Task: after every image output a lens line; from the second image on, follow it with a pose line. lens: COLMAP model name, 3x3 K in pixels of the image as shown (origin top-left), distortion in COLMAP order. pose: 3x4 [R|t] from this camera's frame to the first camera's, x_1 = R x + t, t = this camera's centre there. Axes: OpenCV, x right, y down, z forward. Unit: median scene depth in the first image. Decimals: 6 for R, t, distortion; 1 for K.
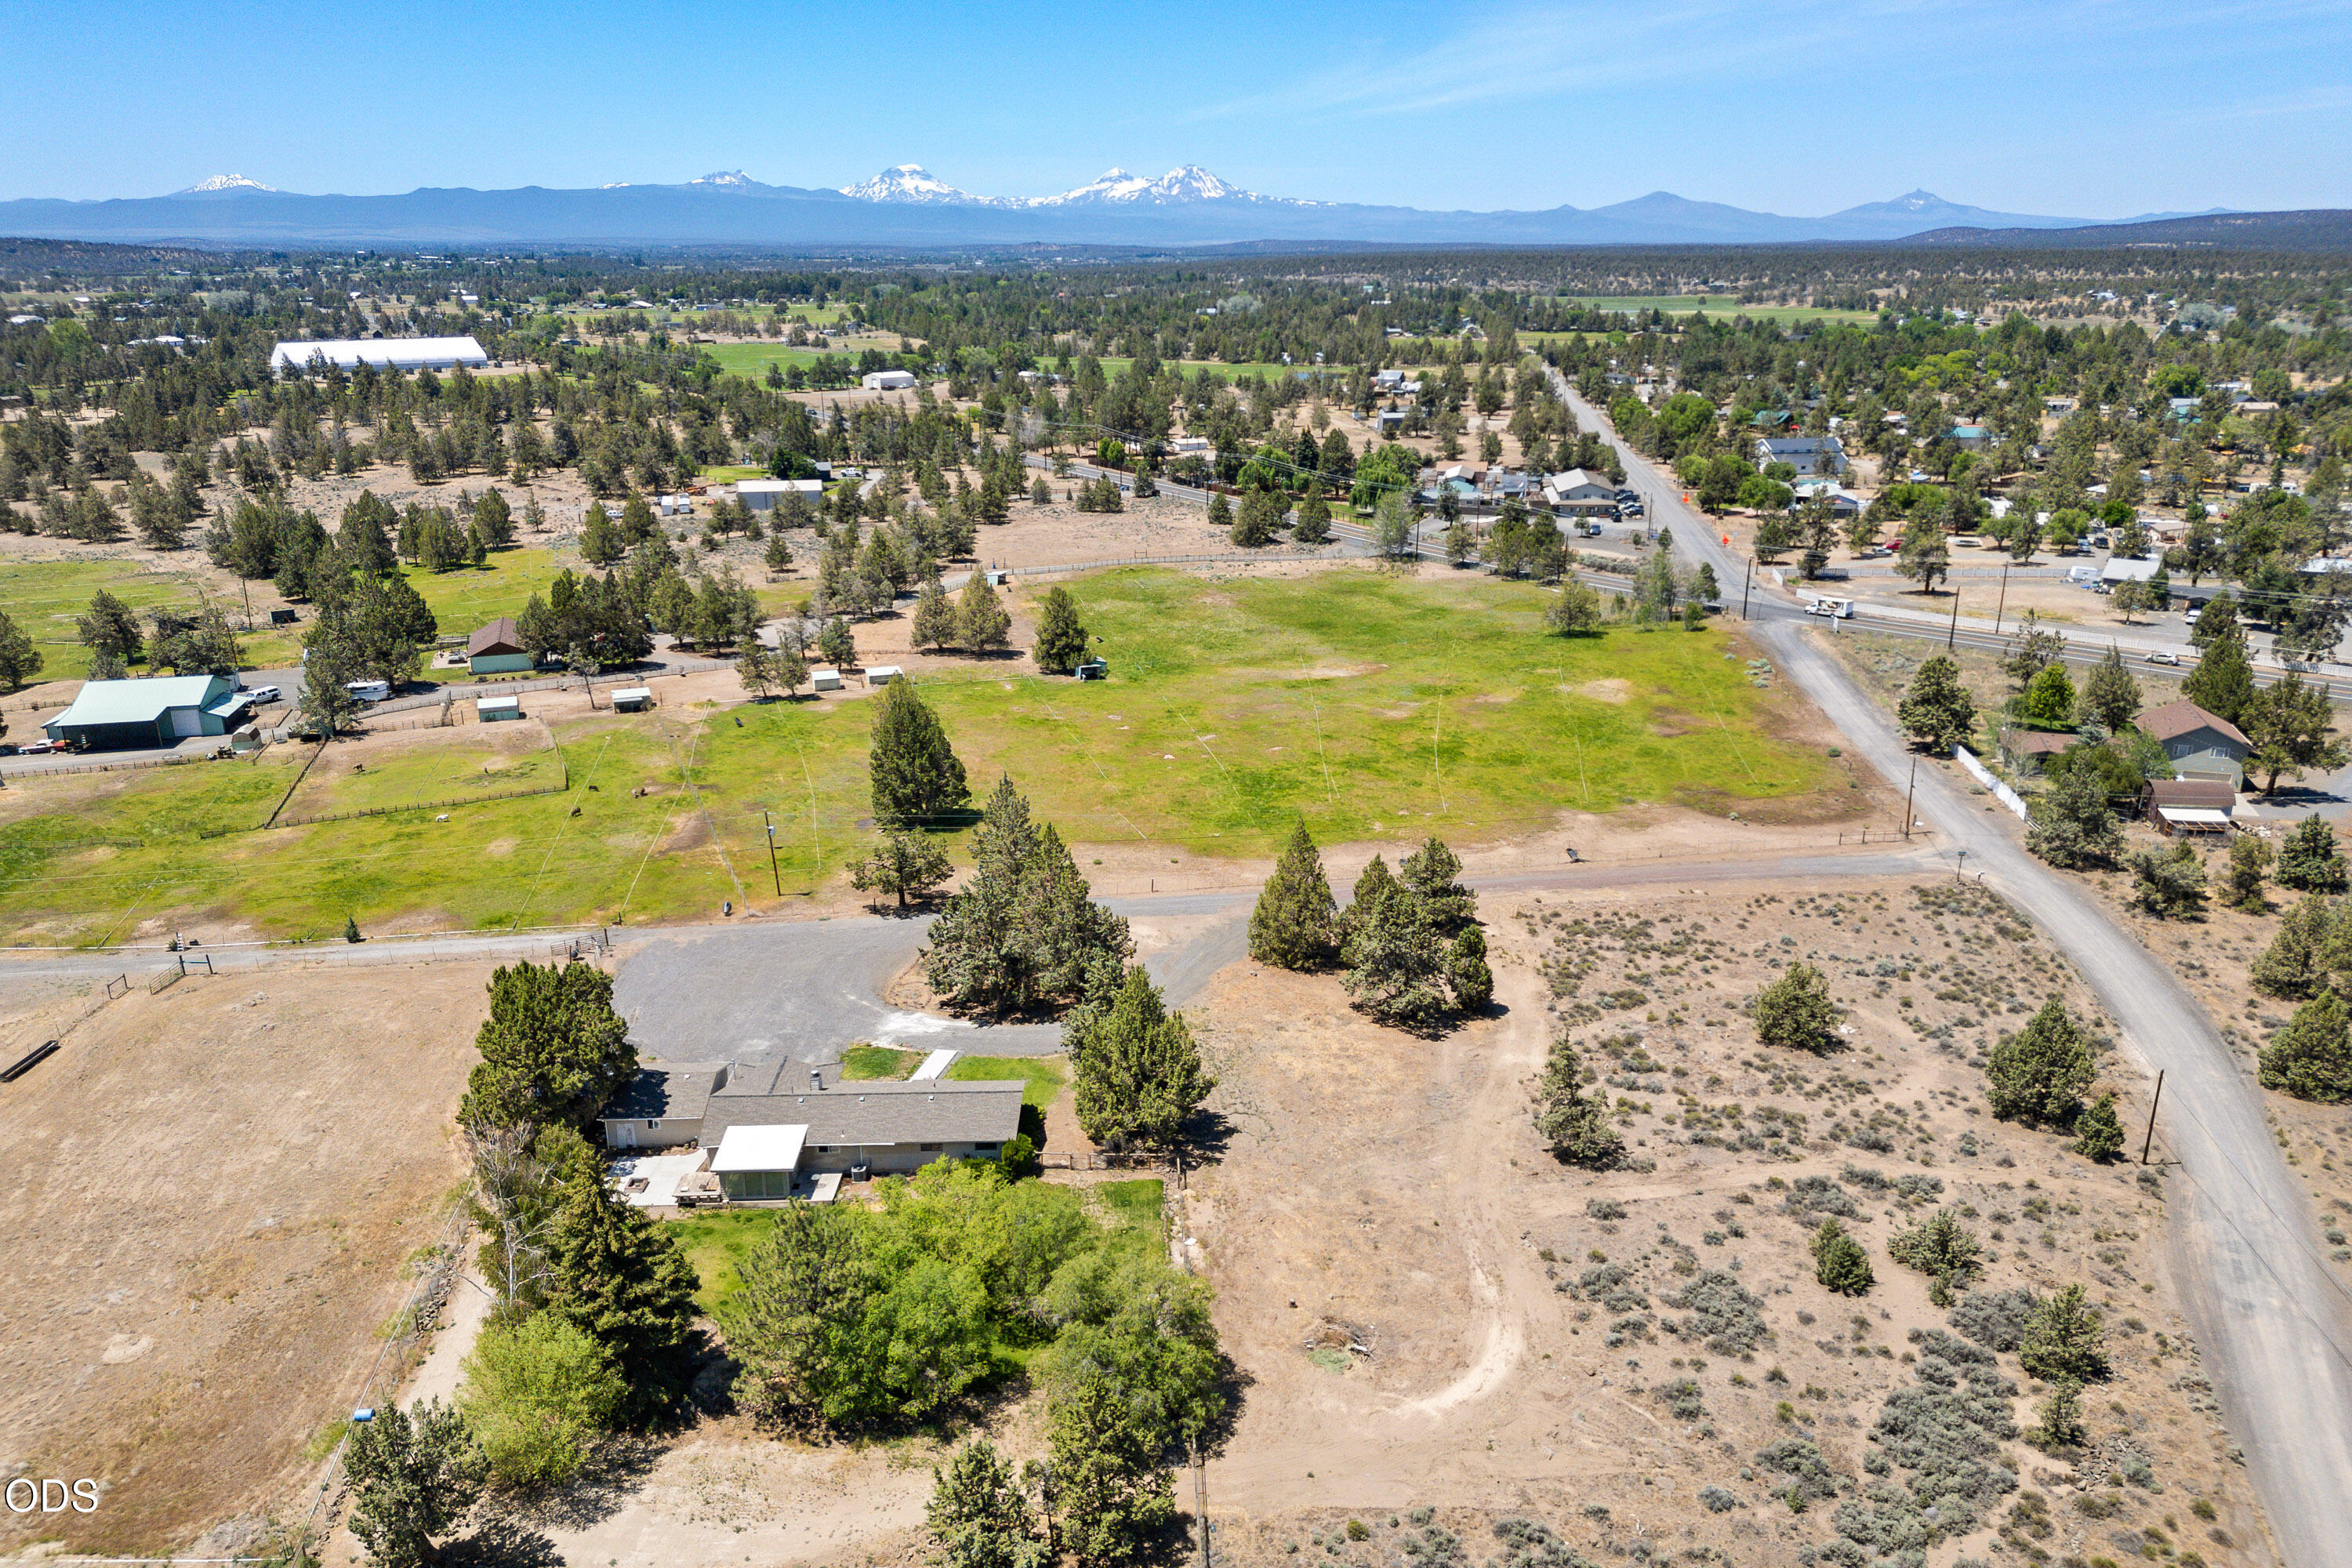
lens RADIAL K [[1663.1, 0, 1176.0], [0, 1663.1, 784.0], [0, 0, 1]] dist [0.098759, -0.116880]
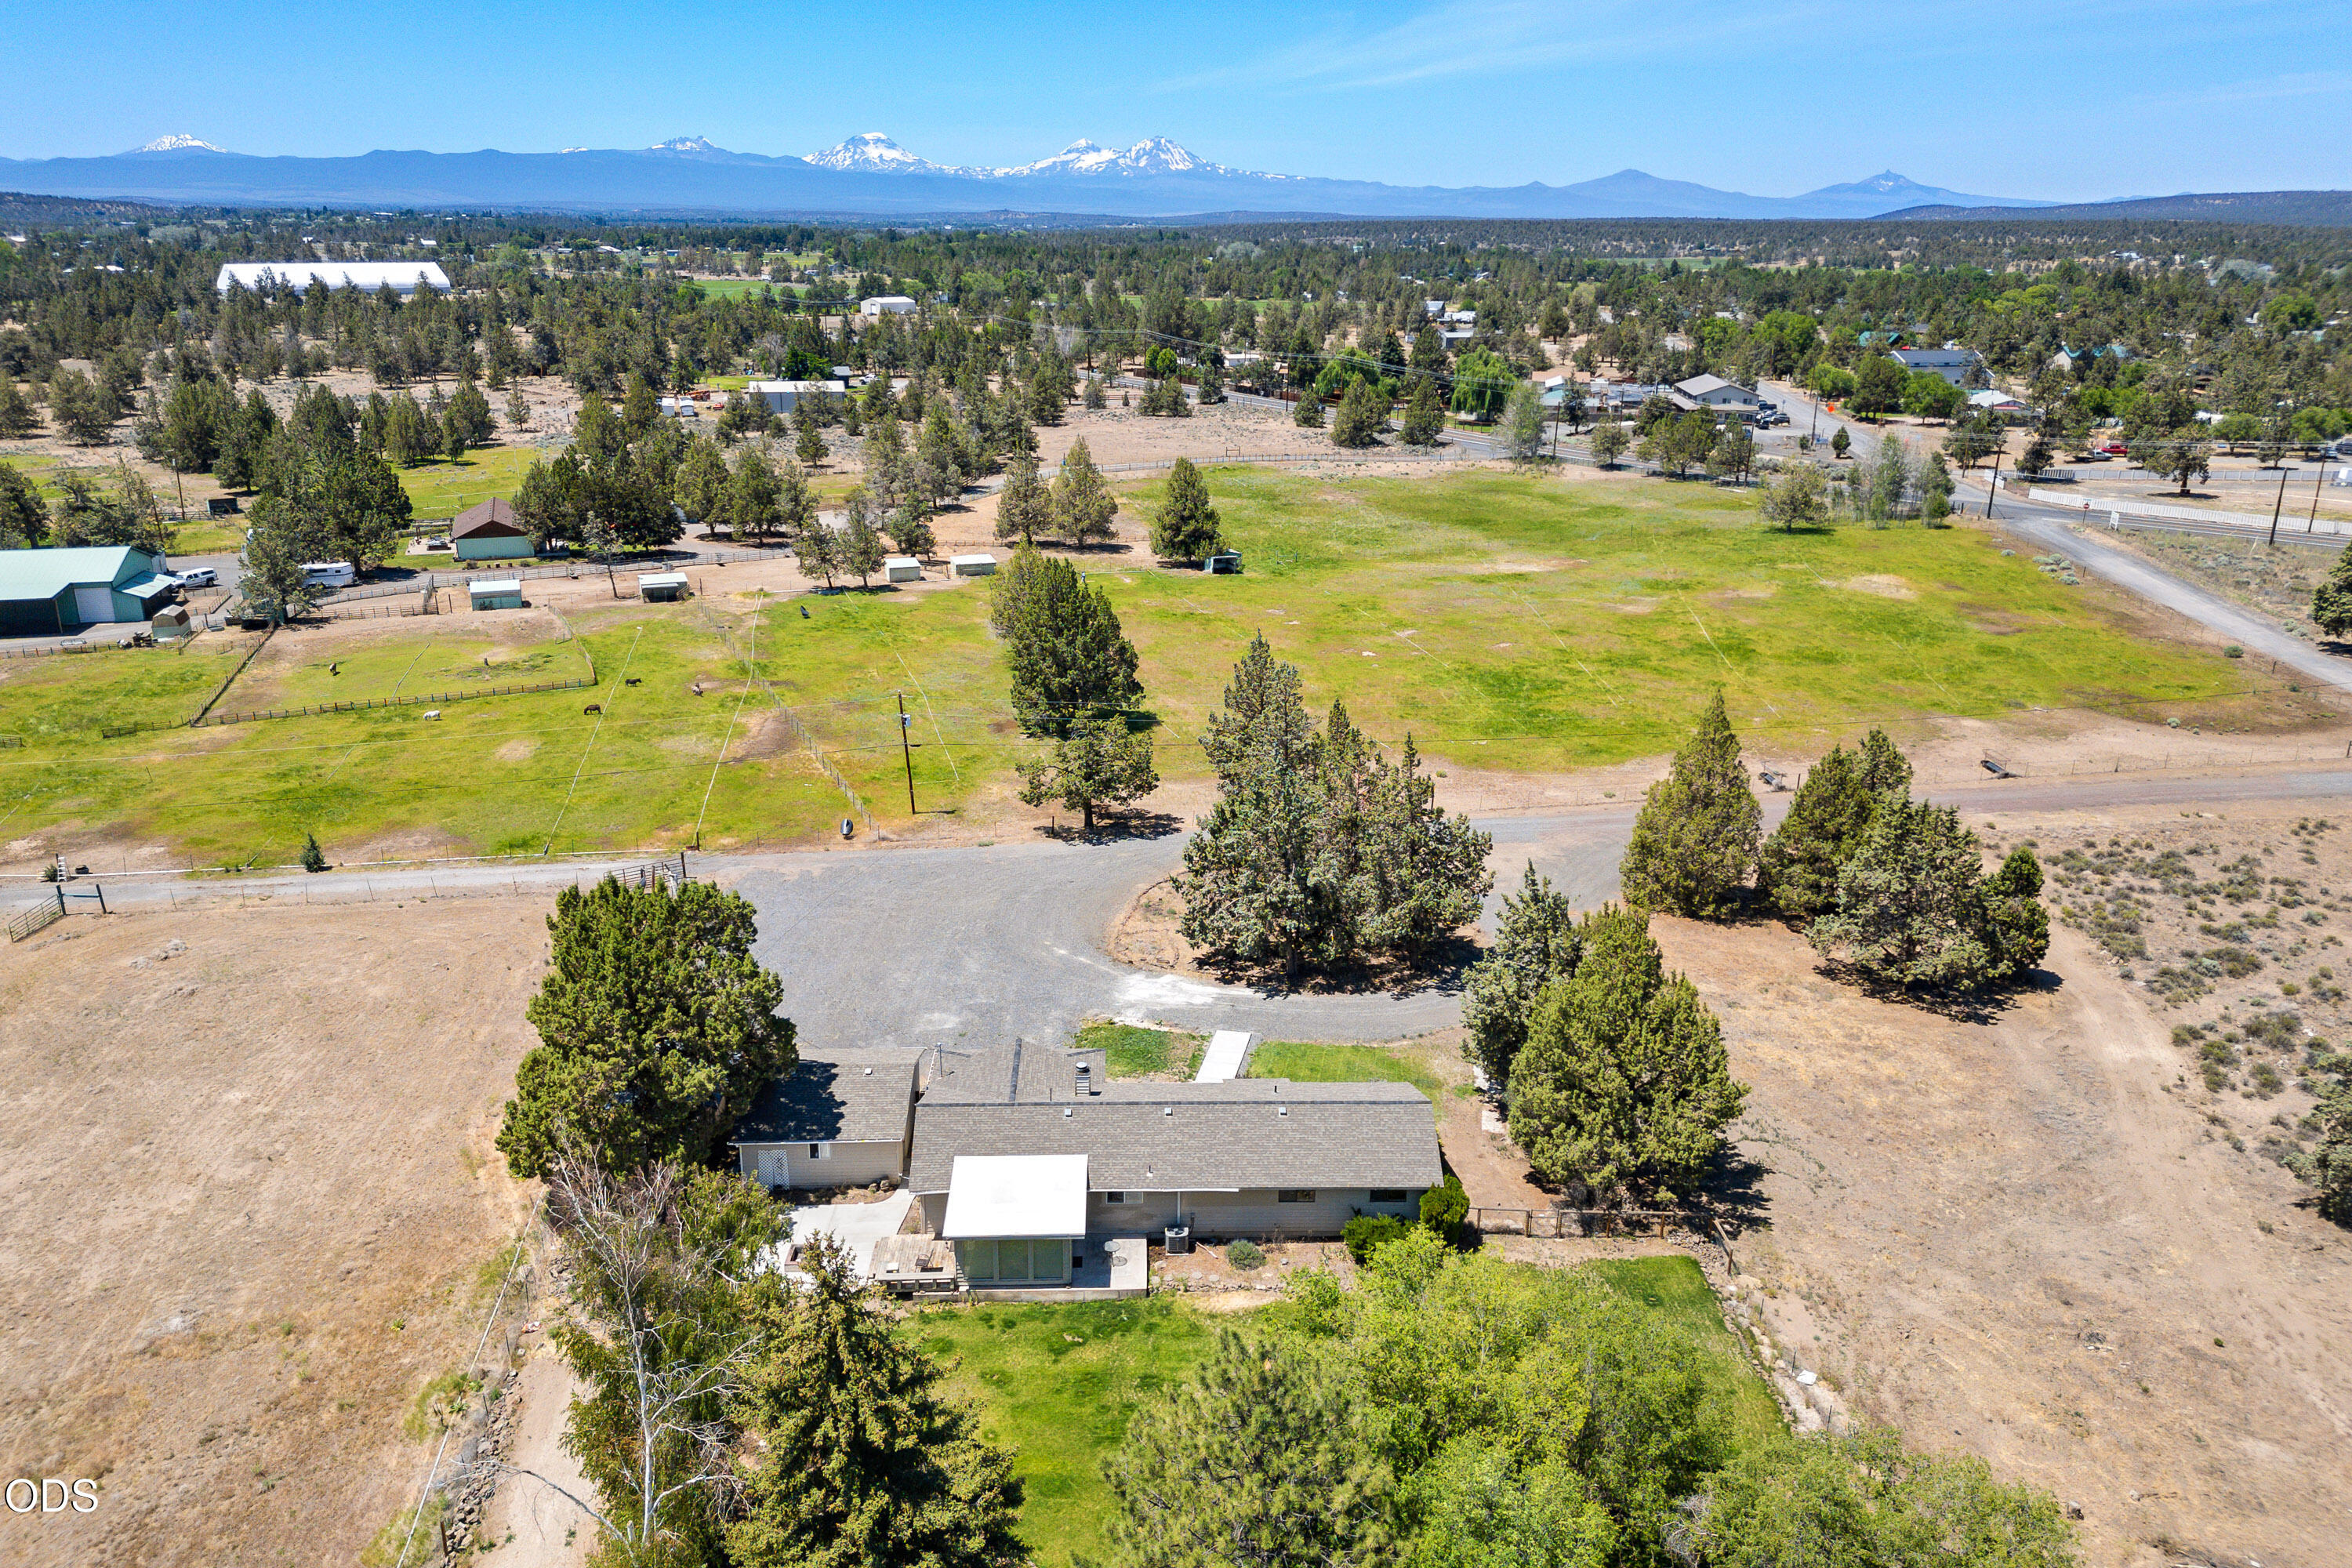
lens RADIAL K [[1667.6, 0, 1149.5], [0, 1667.6, 748.6], [0, 0, 1]] dist [0.100062, -0.123003]
pose [[0.999906, 0.005746, 0.012489, -0.103223], [-0.005608, 0.999923, -0.011081, 0.032905], [-0.012551, 0.011010, 0.999861, 0.202645]]
